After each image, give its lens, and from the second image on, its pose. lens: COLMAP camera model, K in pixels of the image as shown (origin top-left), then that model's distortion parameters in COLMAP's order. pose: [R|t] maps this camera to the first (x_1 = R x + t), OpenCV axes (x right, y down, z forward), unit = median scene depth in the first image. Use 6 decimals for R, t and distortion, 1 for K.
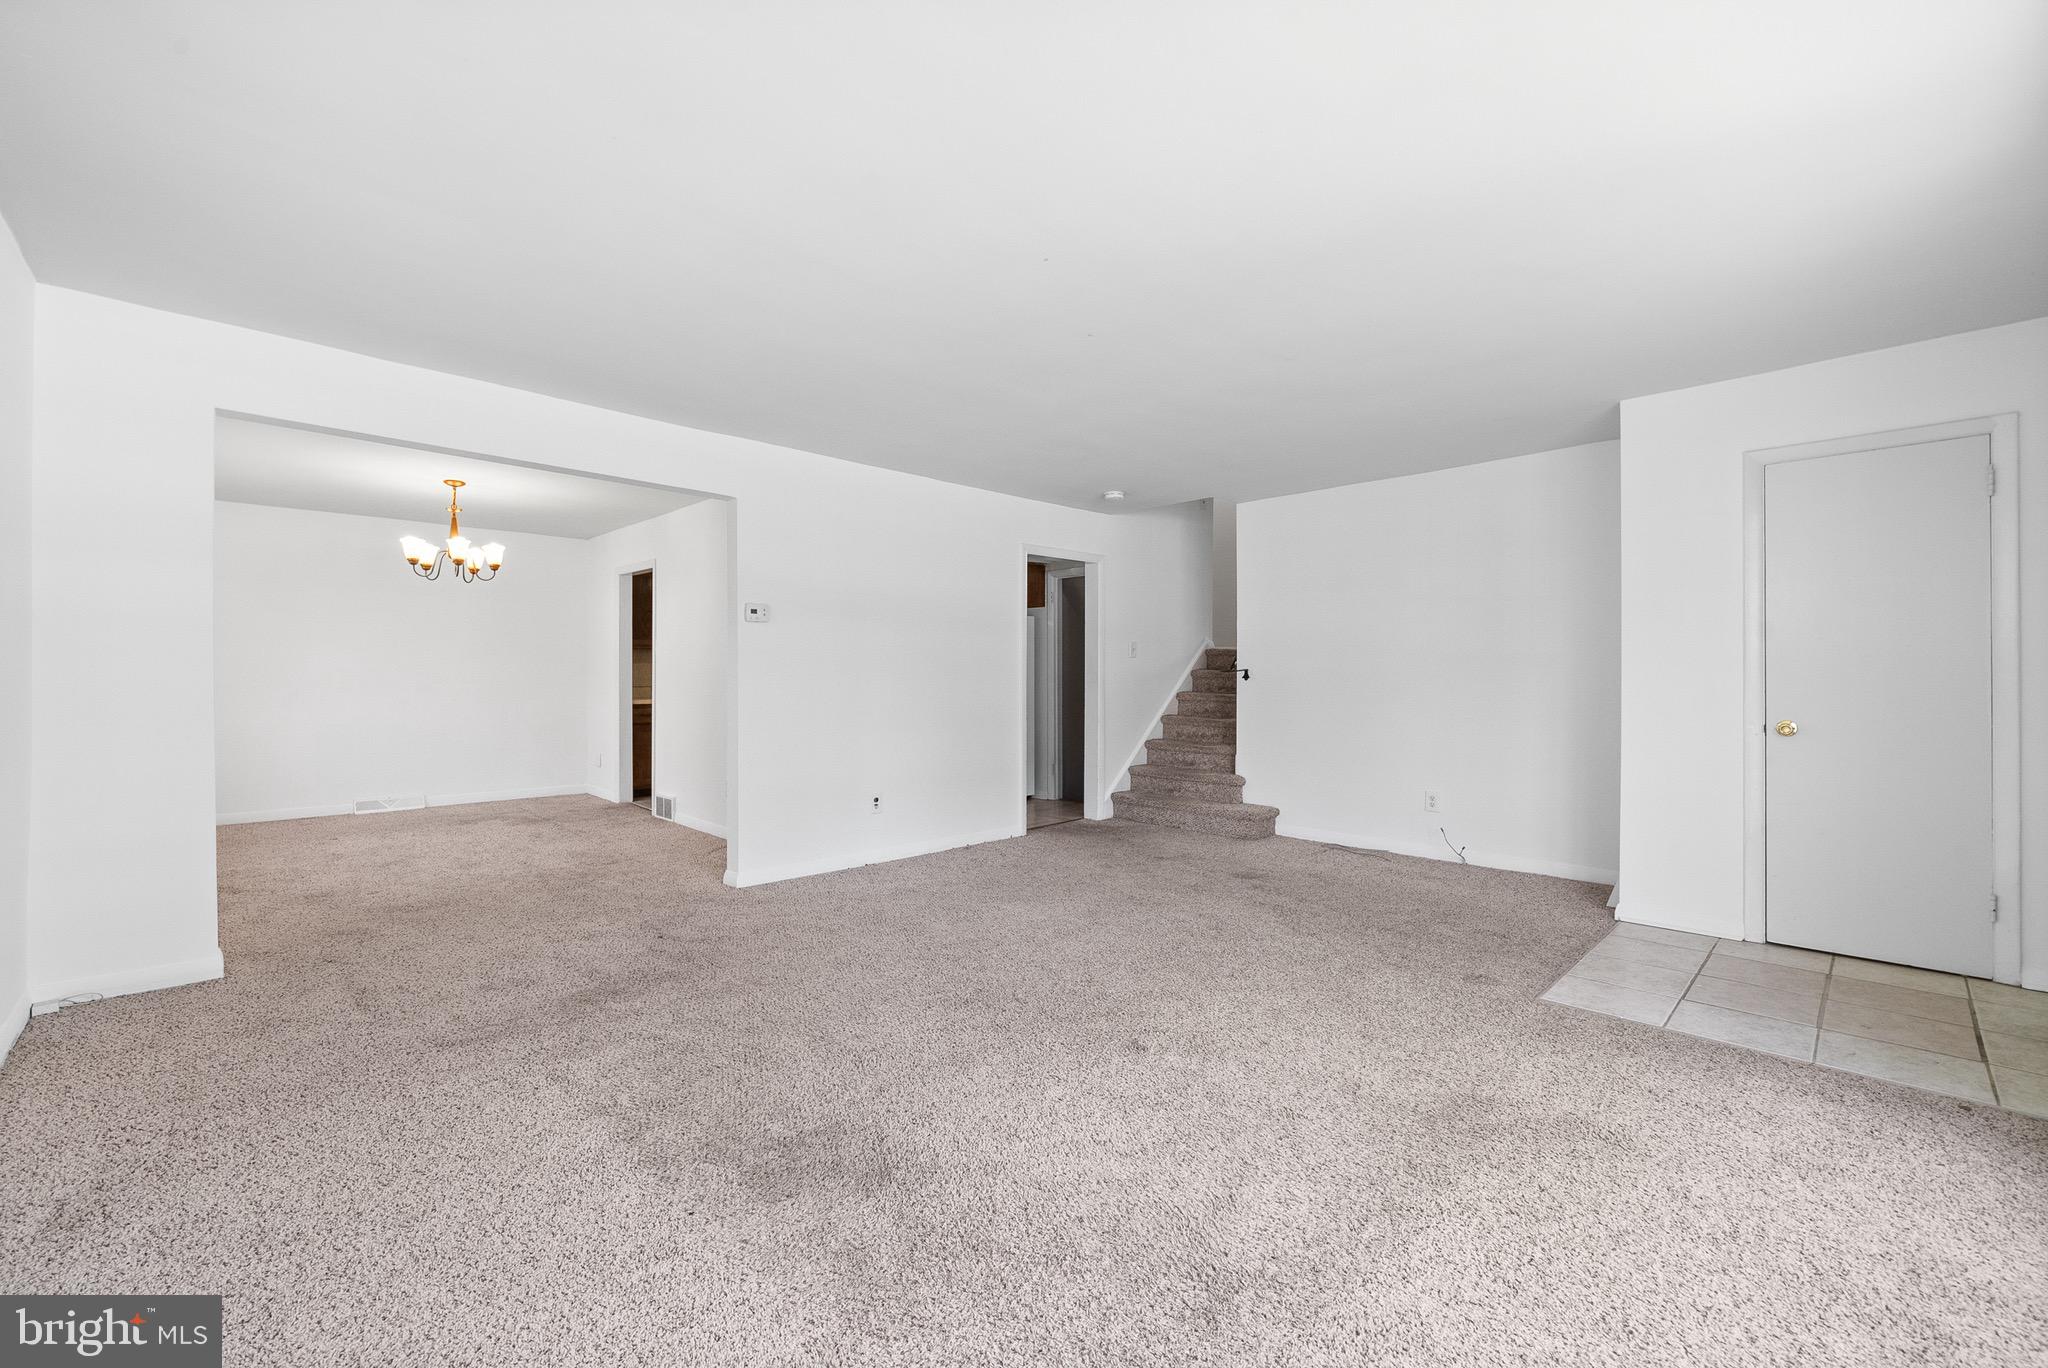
lens RADIAL K [[828.4, 0, 1016.7], [0, 828.4, 671.8], [0, 0, 1]] dist [-0.000899, -0.000086]
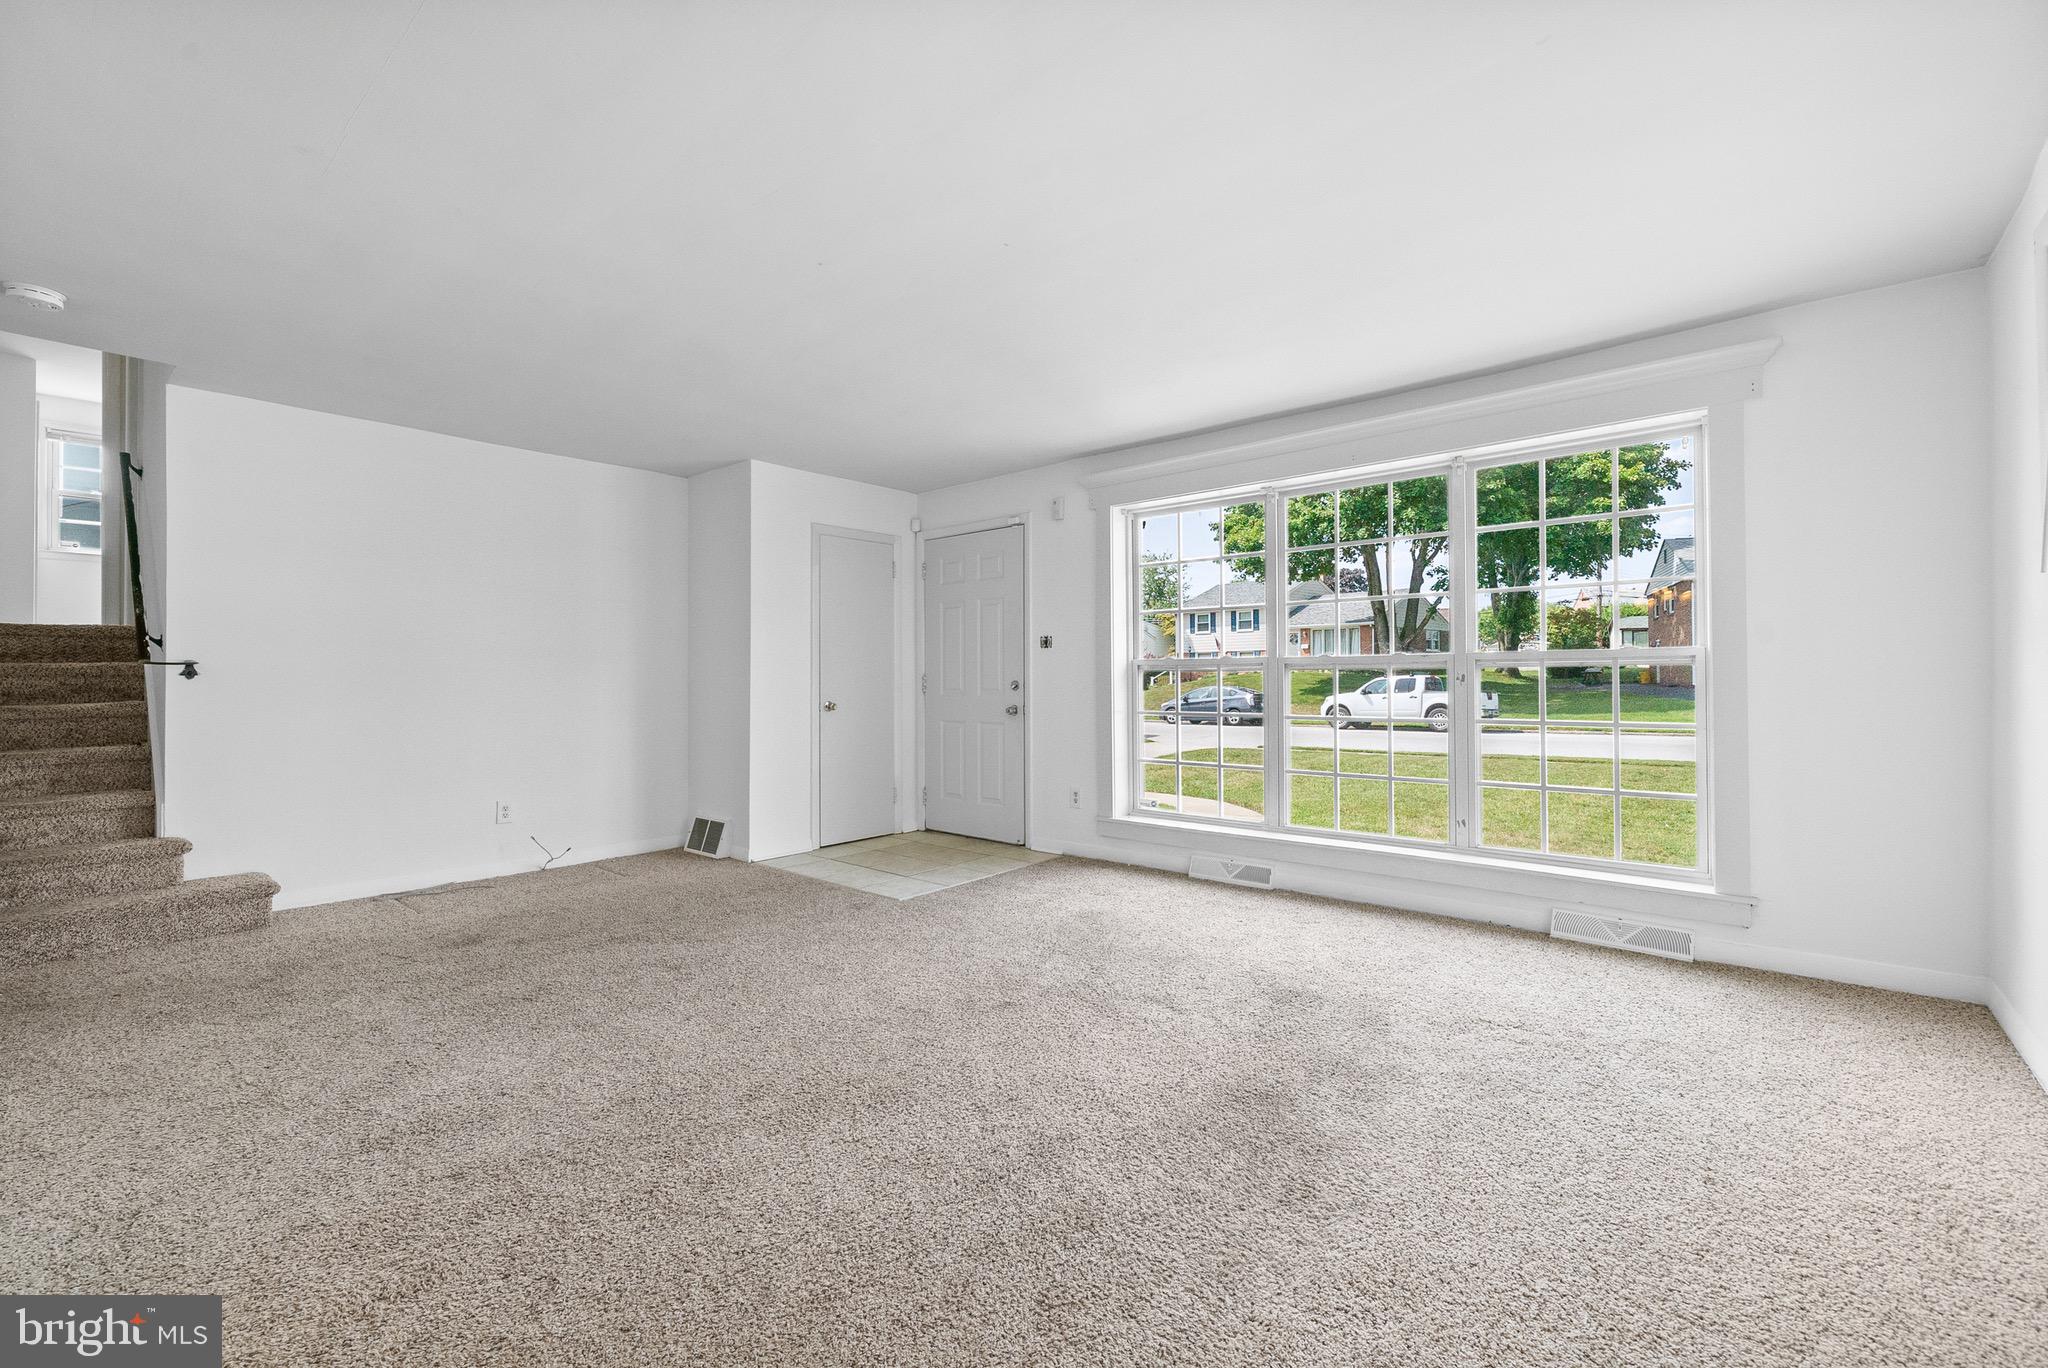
lens RADIAL K [[858.9, 0, 1023.5], [0, 858.9, 674.4], [0, 0, 1]] dist [-0.001959, -0.000223]
pose [[-0.084432, 0.003975, 0.996421, -0.404444], [-0.002124, 0.999989, -0.004169, 0.008149], [-0.996427, -0.002468, -0.084422, 0.438851]]
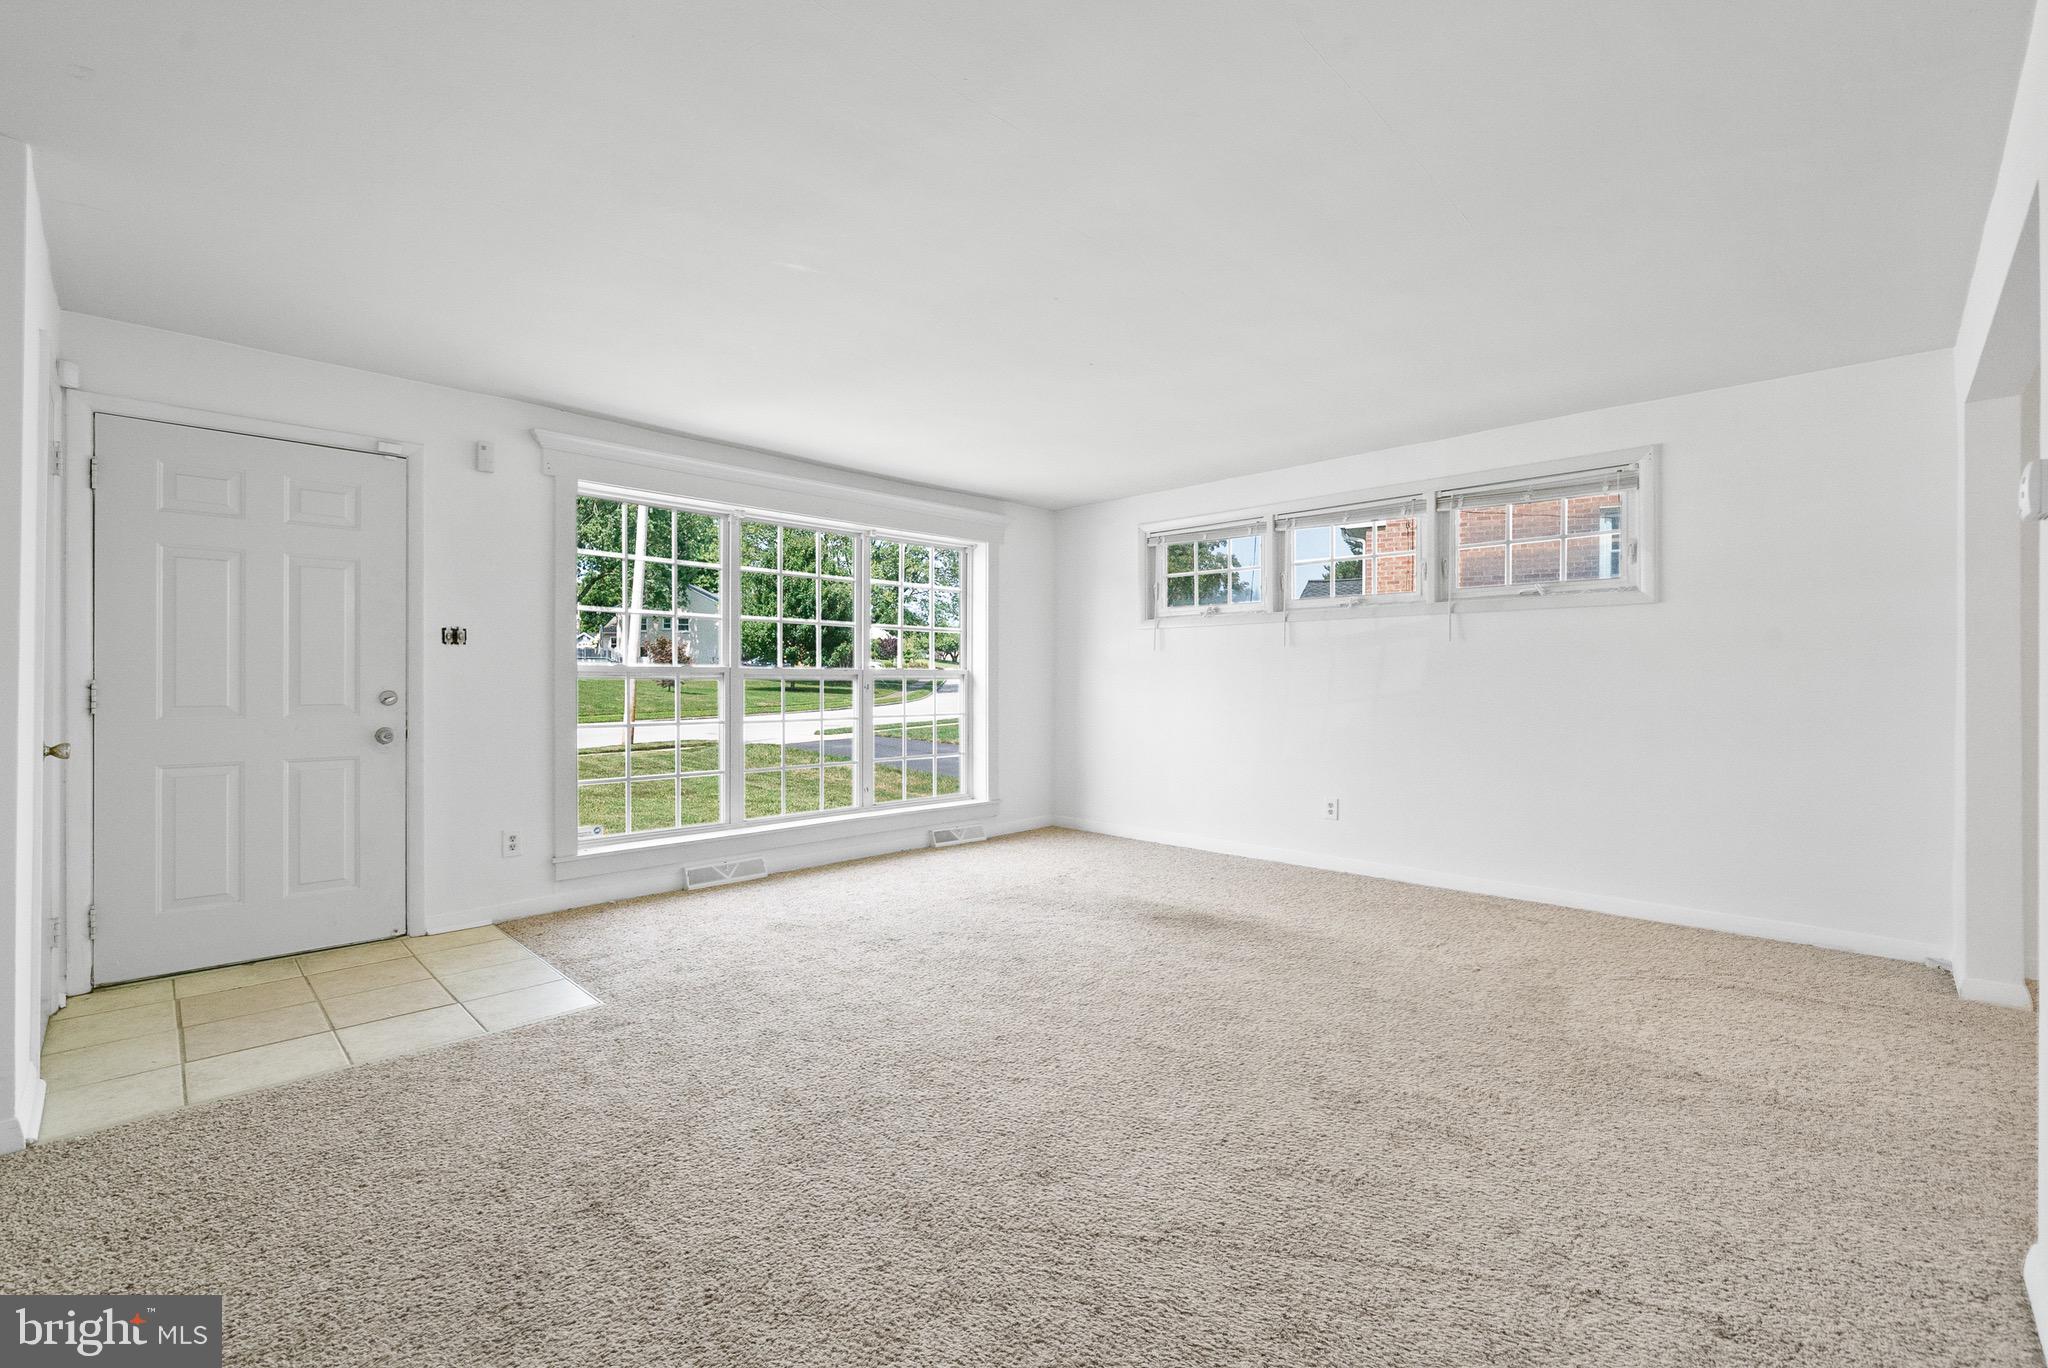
lens RADIAL K [[876.9, 0, 1024.0], [0, 876.9, 684.0], [0, 0, 1]] dist [-0.000179, -0.000180]
pose [[-0.999529, -0.003144, -0.030526, 0.076029], [-0.003030, 0.999988, -0.003776, 0.007276], [0.030538, -0.003682, -0.999527, 0.994606]]
